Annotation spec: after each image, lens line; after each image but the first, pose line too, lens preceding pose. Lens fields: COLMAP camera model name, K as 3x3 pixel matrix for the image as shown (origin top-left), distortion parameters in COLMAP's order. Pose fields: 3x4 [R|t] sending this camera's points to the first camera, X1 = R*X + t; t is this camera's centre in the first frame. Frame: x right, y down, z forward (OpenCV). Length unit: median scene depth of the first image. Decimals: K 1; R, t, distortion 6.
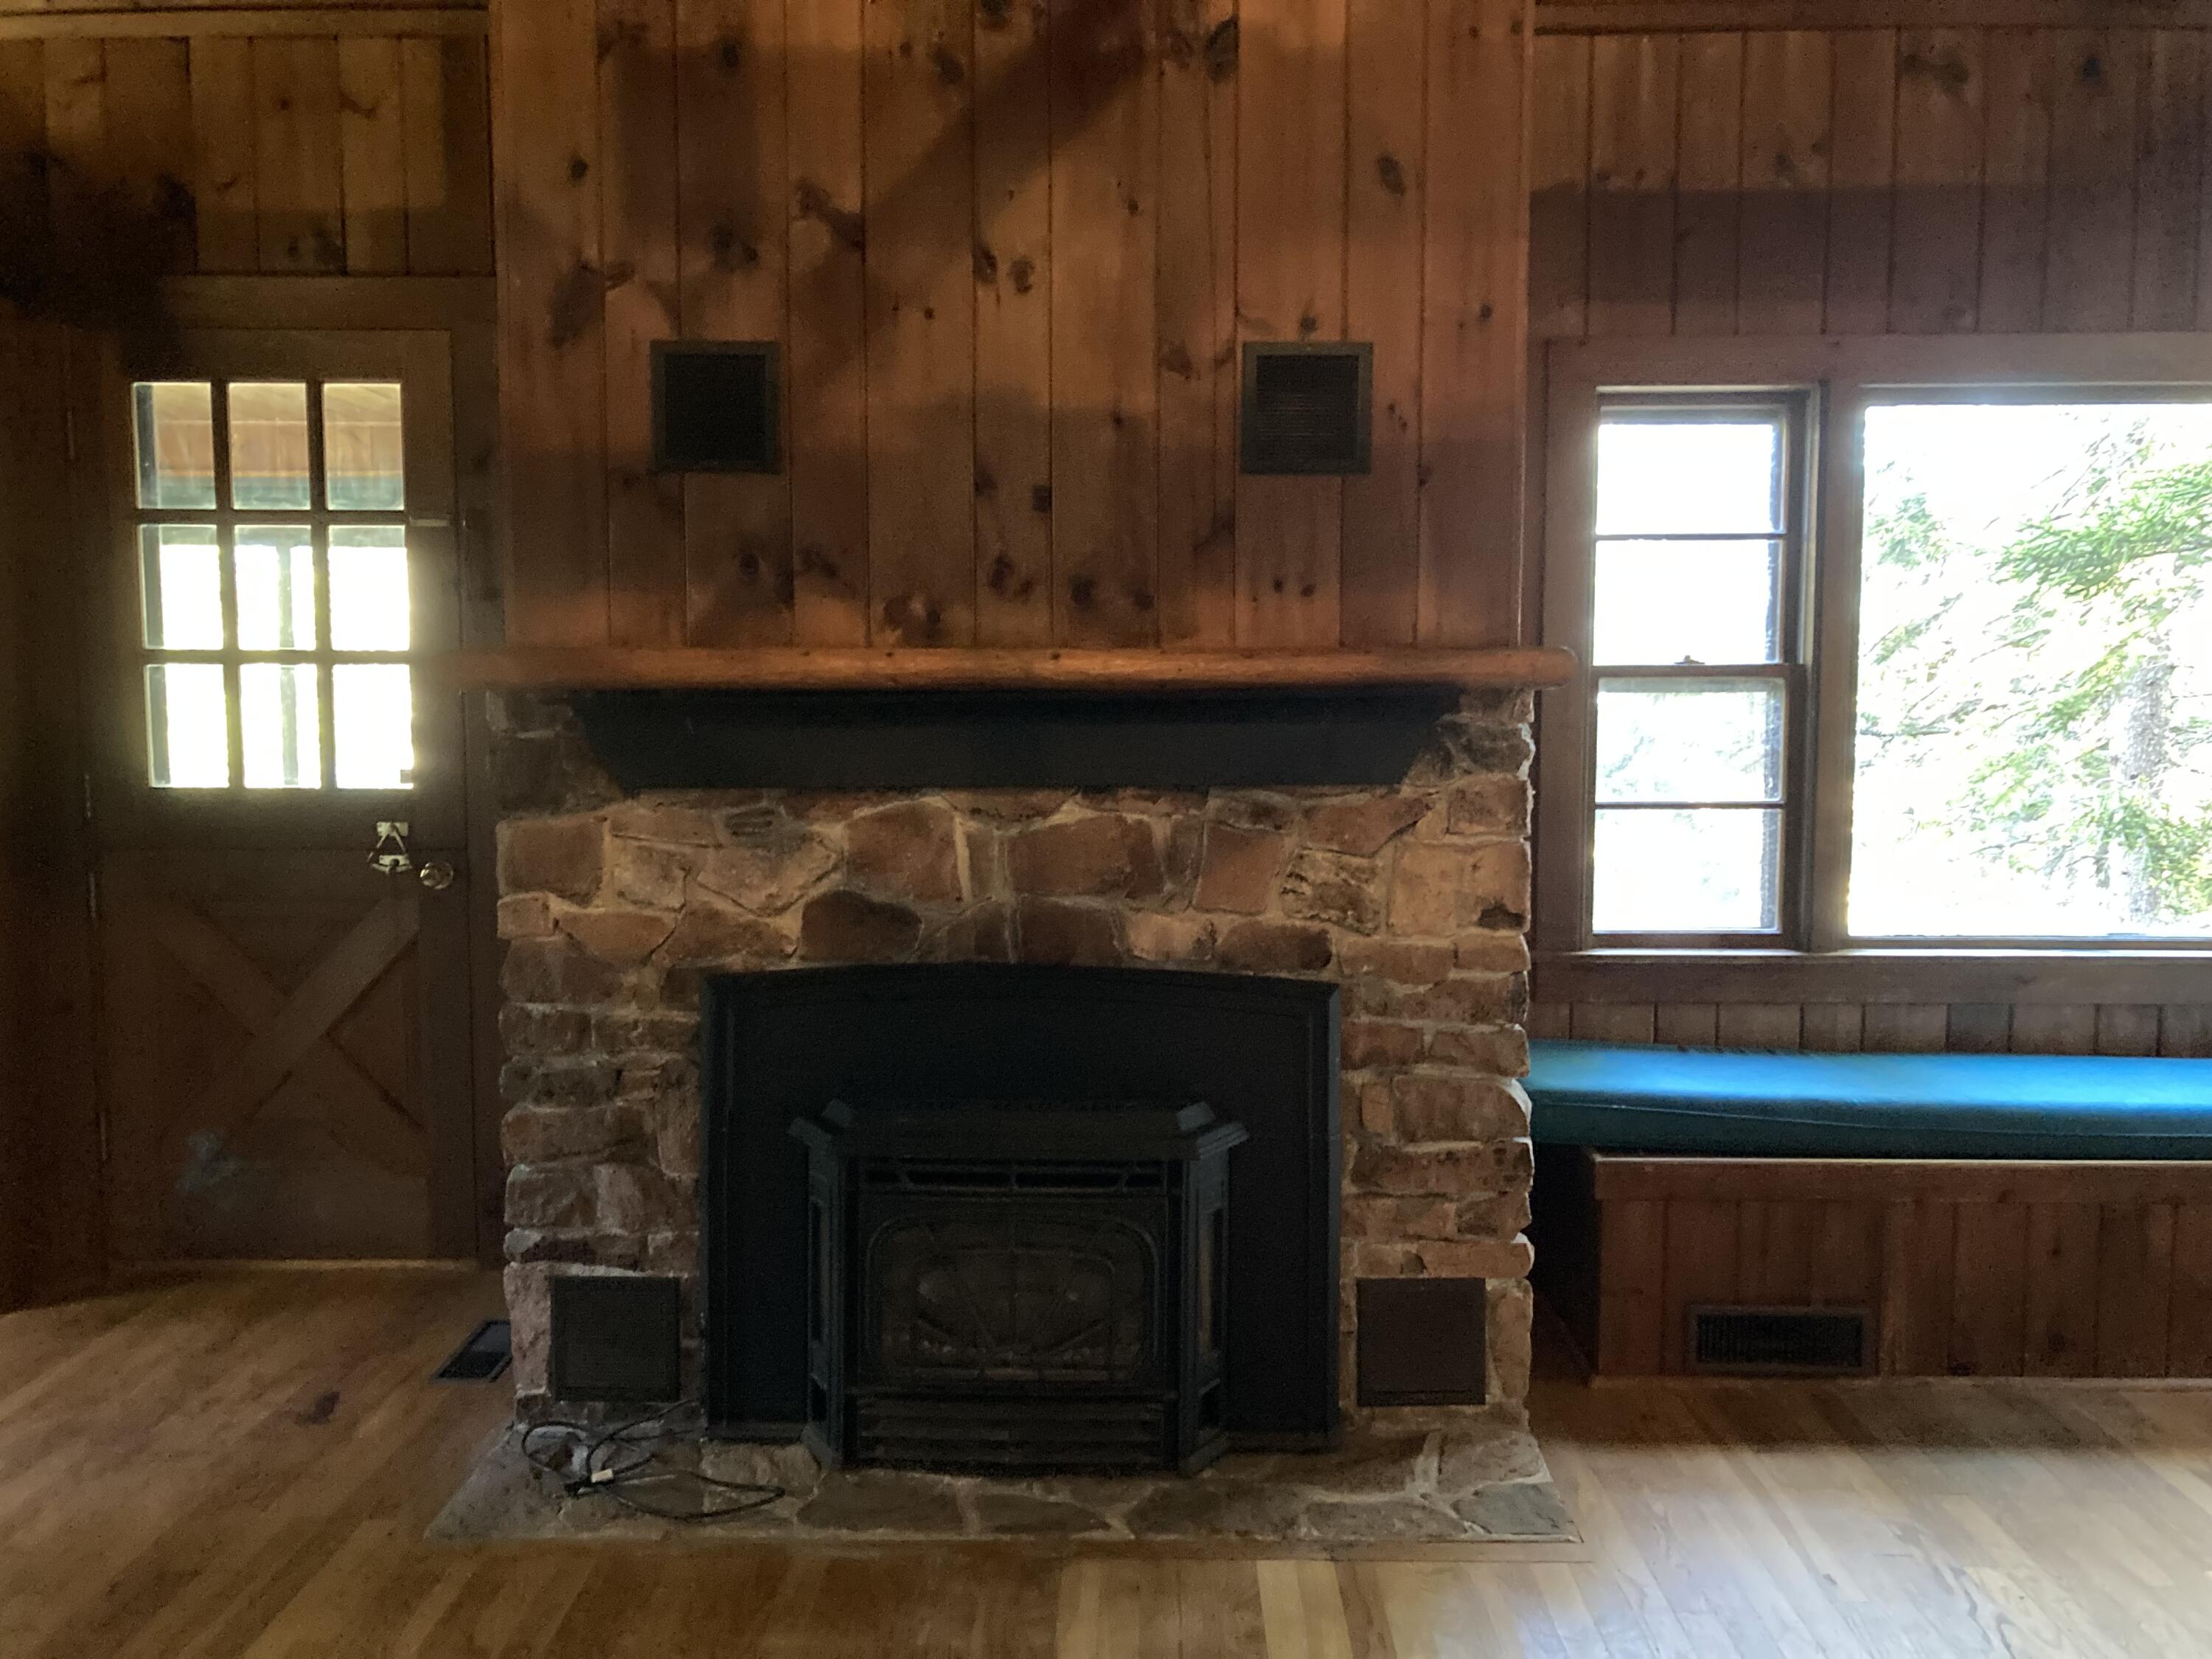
lens RADIAL K [[1802.1, 0, 1118.1], [0, 1802.1, 826.5], [0, 0, 1]] dist [0.018880, -0.016433]
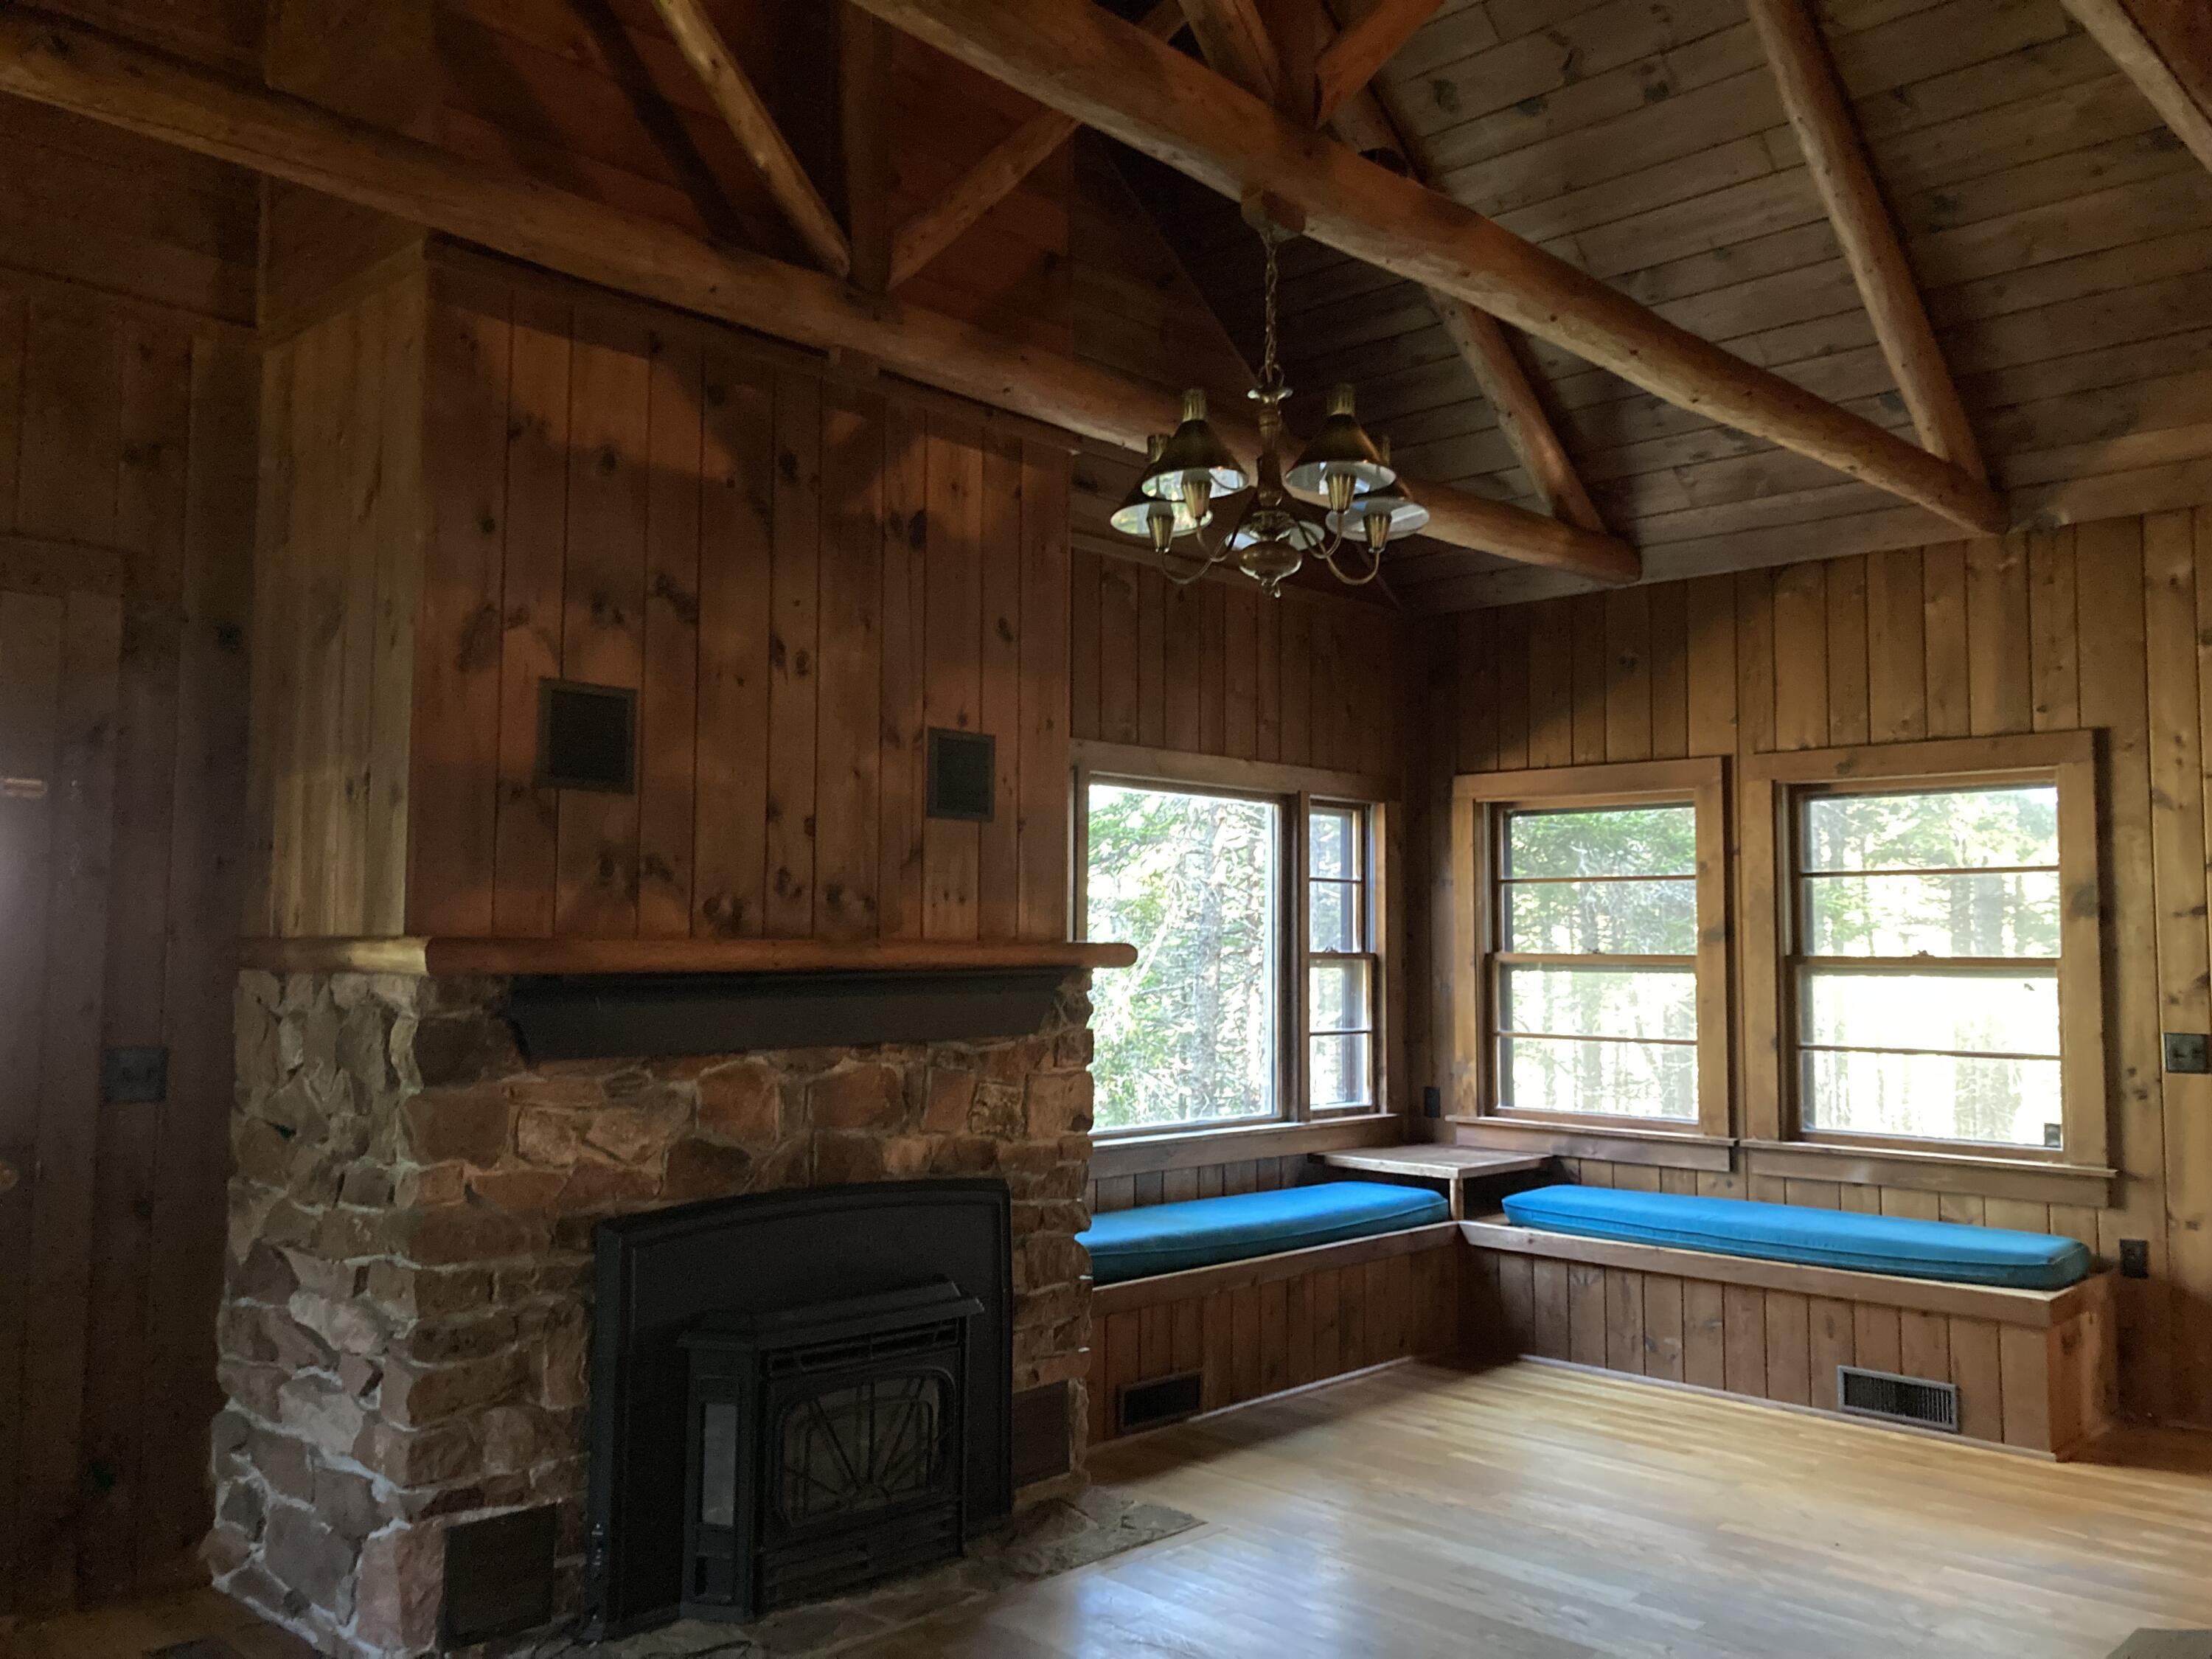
lens RADIAL K [[1814.3, 0, 1106.3], [0, 1814.3, 807.3], [0, 0, 1]] dist [0.005588, 0.004401]
pose [[0.680973, 0.060922, 0.729770, -0.863794], [0.053872, 0.989666, -0.132888, -0.007041], [-0.730324, 0.129807, 0.670654, -0.053321]]
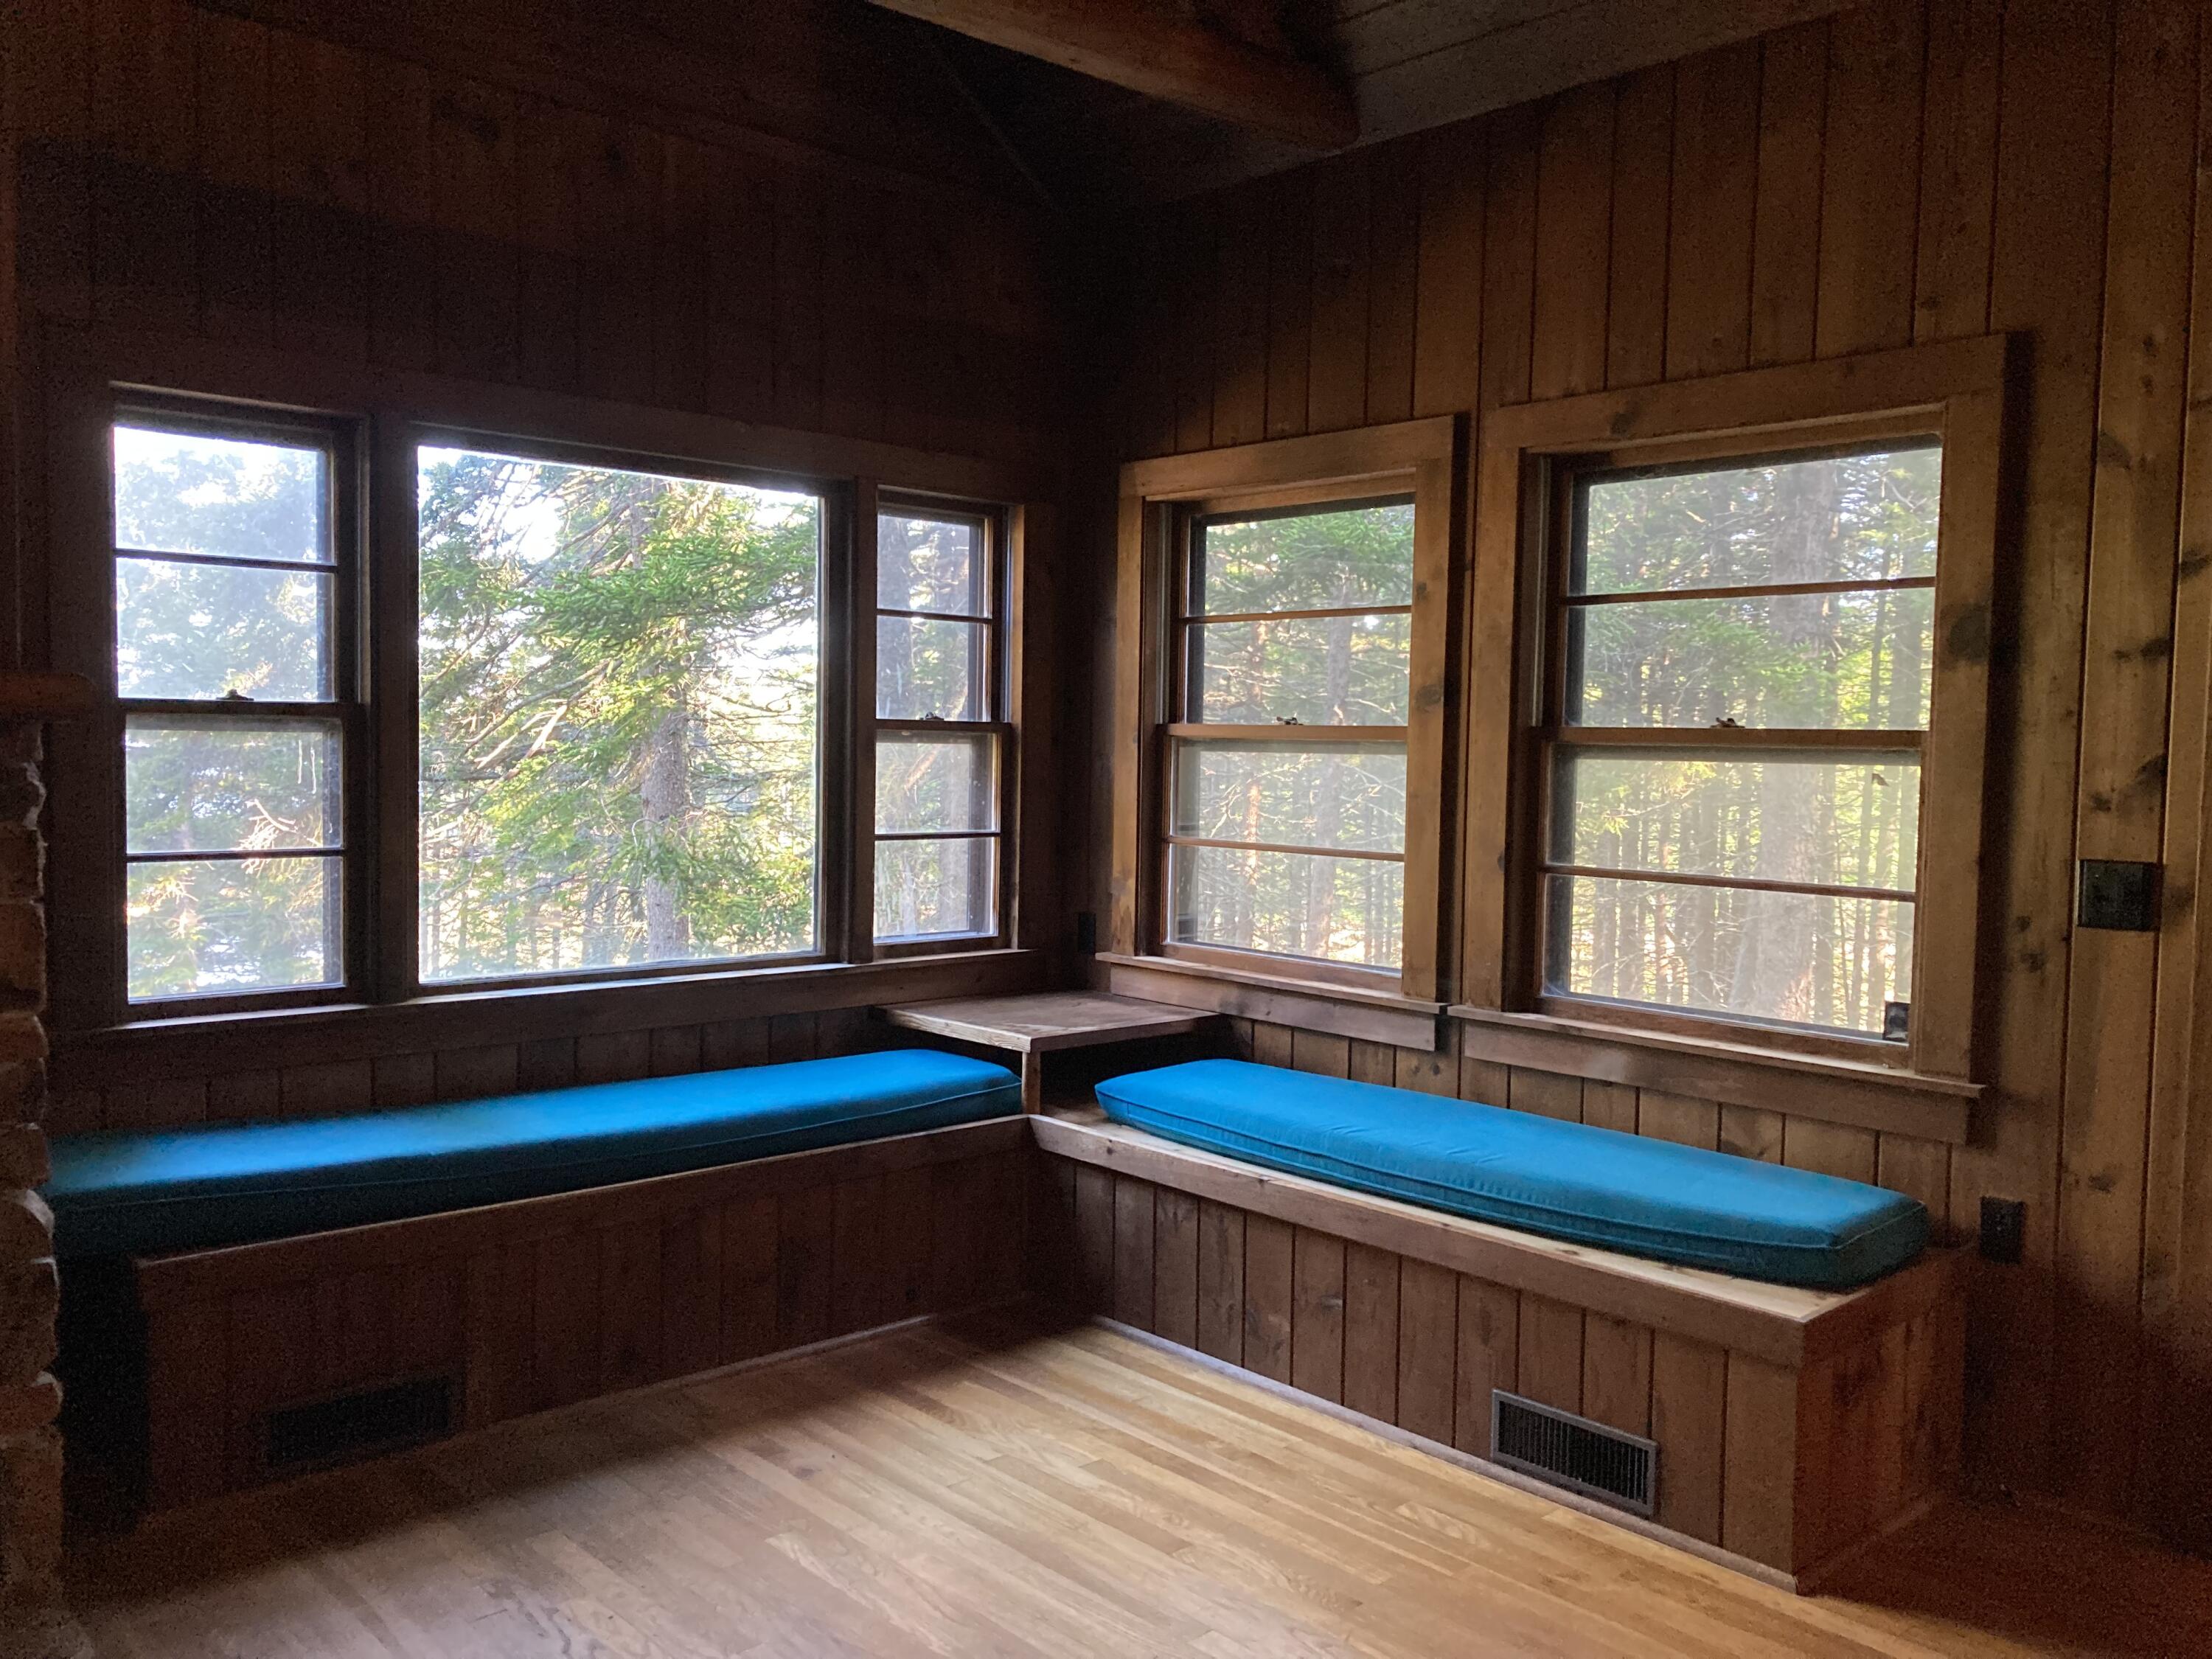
lens RADIAL K [[1802.1, 0, 1118.1], [0, 1802.1, 826.5], [0, 0, 1]] dist [0.018880, -0.016433]
pose [[0.723103, -0.021325, 0.690411, 0.008769], [0.039220, 0.999178, -0.010215, 0.000858], [-0.689626, 0.034465, 0.723345, 0.041735]]
